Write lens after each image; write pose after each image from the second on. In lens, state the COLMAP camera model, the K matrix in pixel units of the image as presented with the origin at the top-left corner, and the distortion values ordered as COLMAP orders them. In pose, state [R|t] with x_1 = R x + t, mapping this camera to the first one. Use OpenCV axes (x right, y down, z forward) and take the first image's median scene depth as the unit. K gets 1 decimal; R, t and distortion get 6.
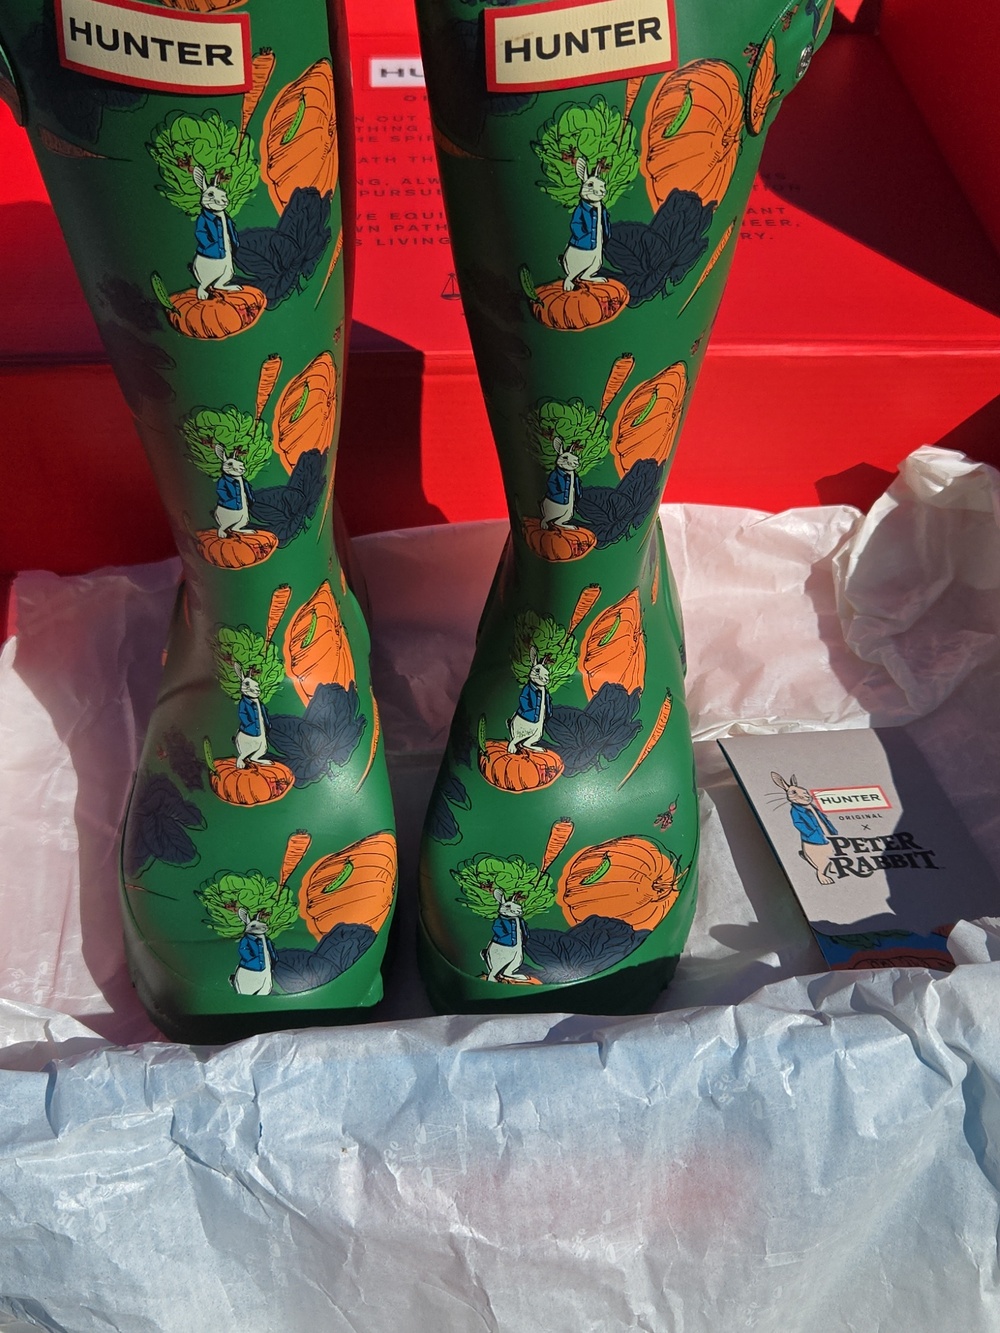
lens RADIAL K [[1527.0, 0, 500.0], [0, 1527.0, 666.5], [0, 0, 1]] dist [0.030677, -0.087747]
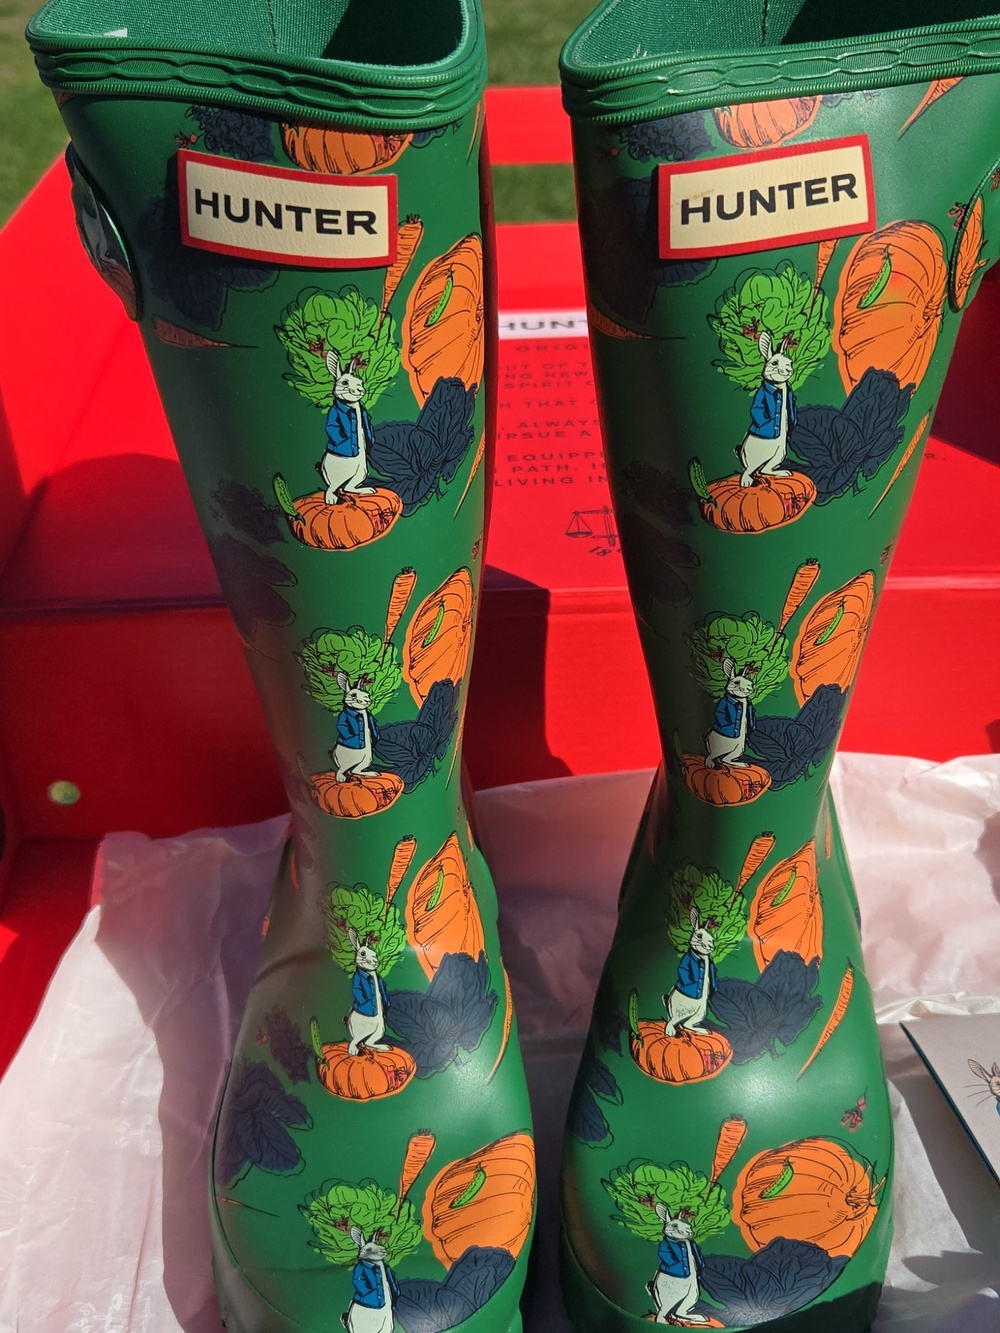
lens RADIAL K [[1527.0, 0, 500.0], [0, 1527.0, 666.5], [0, 0, 1]] dist [0.030677, -0.087747]
pose [[0.998749, -0.014991, -0.047714, -0.045328], [0.005781, 0.982229, -0.187596, 0.014660], [0.049679, 0.187086, 0.981087, 0.126985]]
